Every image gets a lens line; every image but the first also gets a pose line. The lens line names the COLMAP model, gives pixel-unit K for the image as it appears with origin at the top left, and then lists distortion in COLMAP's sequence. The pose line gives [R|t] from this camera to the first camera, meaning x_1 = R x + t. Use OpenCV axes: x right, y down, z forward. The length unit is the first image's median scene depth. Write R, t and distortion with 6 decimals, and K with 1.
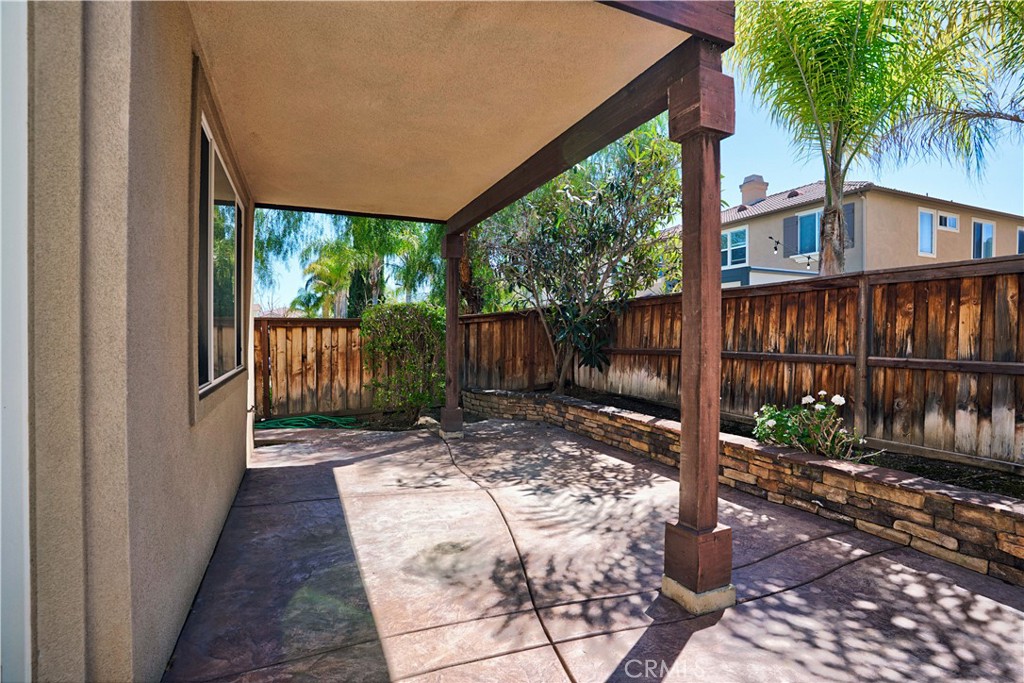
lens RADIAL K [[488.0, 0, 512.0], [0, 488.0, 341.5], [0, 0, 1]] dist [-0.008757, 0.000580]
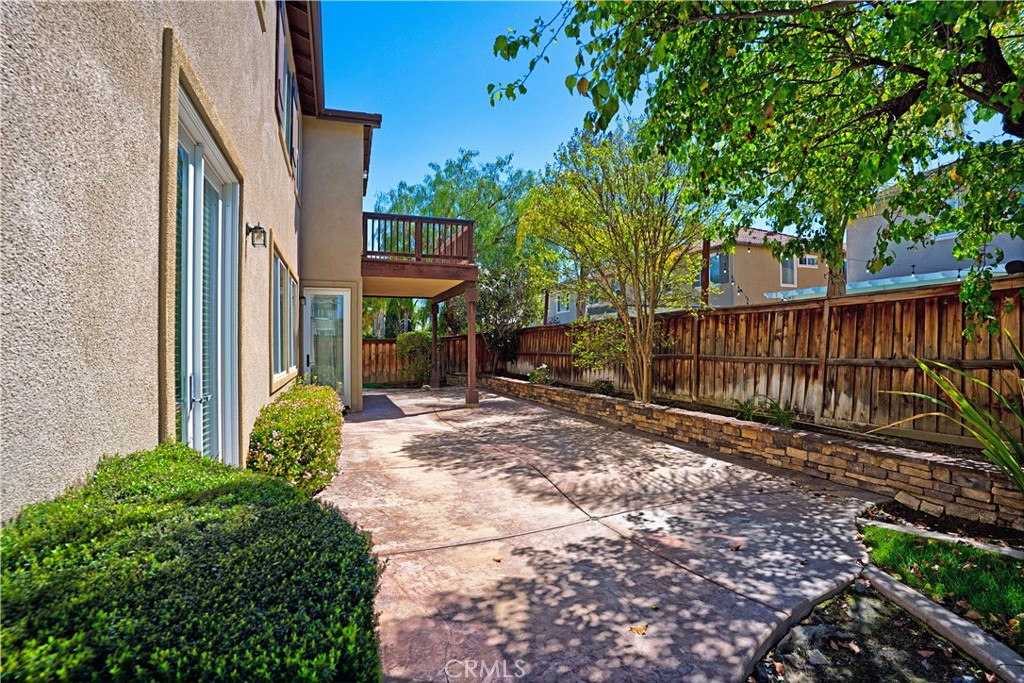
lens RADIAL K [[488.0, 0, 512.0], [0, 488.0, 341.5], [0, 0, 1]] dist [-0.008757, 0.000580]
pose [[0.997245, -0.008306, -0.073707, 0.335987], [0.006455, 0.999659, -0.025318, 0.020806], [0.073892, 0.024772, 0.996959, -1.040910]]
